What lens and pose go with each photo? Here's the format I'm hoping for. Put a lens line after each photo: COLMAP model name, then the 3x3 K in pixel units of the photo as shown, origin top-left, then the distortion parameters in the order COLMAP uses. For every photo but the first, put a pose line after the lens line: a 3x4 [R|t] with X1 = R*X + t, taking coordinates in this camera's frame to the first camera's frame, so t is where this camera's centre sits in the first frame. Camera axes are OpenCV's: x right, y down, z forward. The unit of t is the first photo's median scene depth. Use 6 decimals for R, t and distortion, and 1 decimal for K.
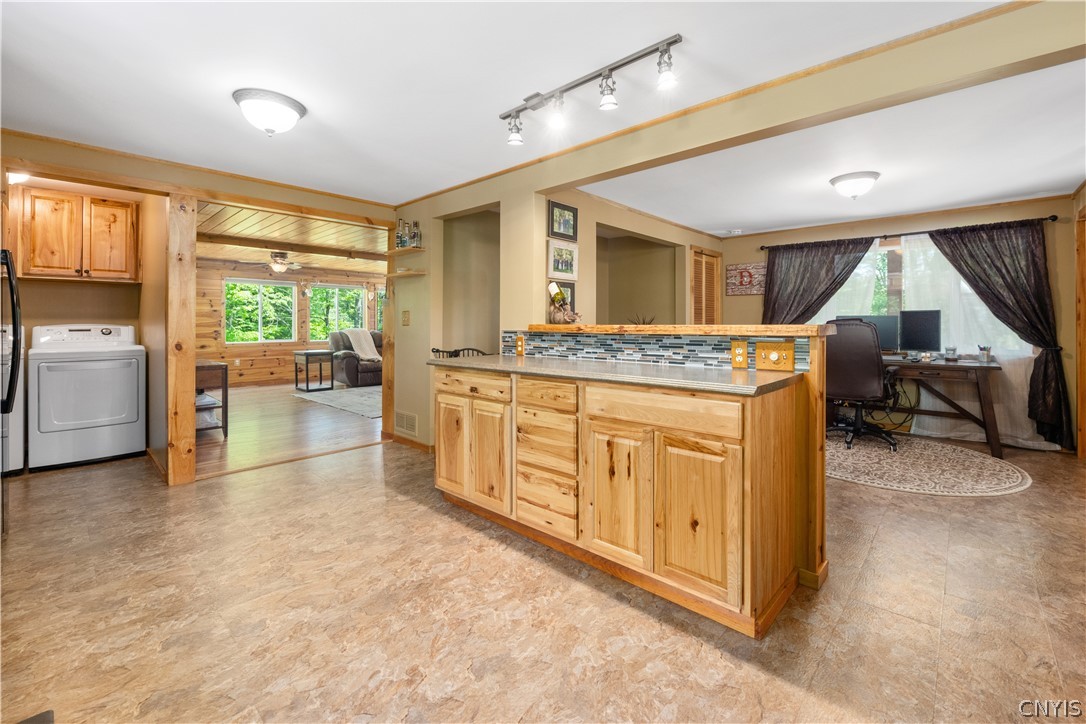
lens RADIAL K [[449.2, 0, 550.5], [0, 449.2, 323.9], [0, 0, 1]] dist [-0.010217, -0.001376]
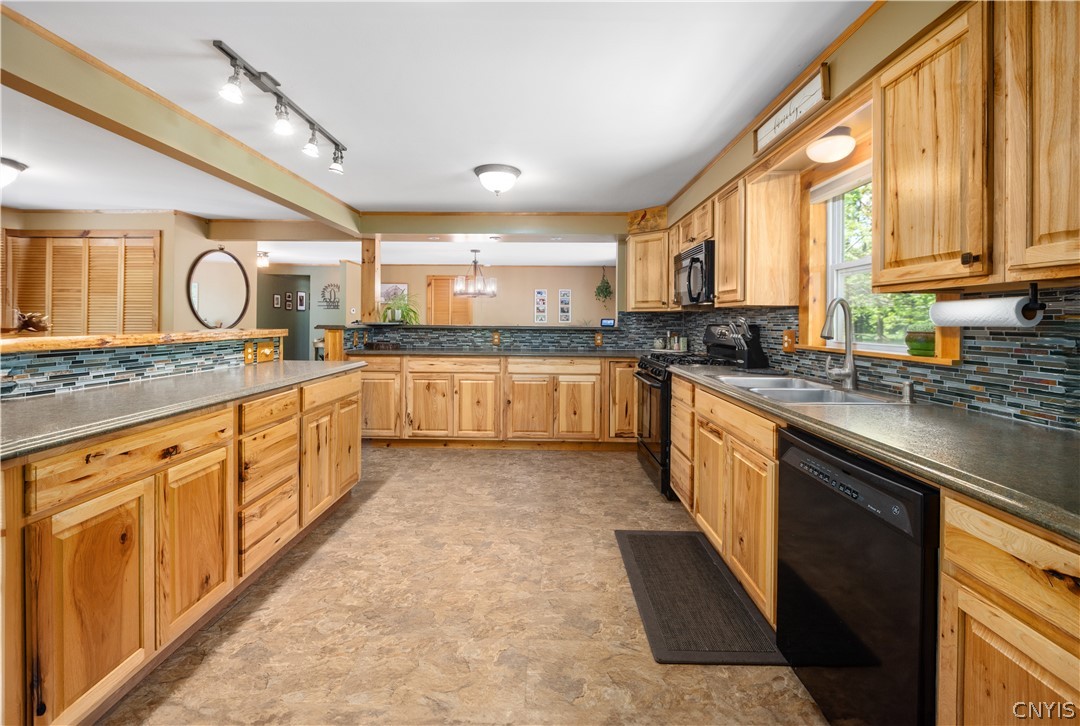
lens RADIAL K [[446.7, 0, 538.8], [0, 446.7, 320.4], [0, 0, 1]] dist [-0.010217, -0.001376]
pose [[-0.653764, -0.004073, 0.756687, -0.947072], [-0.005721, 0.999984, 0.000441, -0.026940], [-0.756676, -0.004041, -0.653777, 1.047751]]
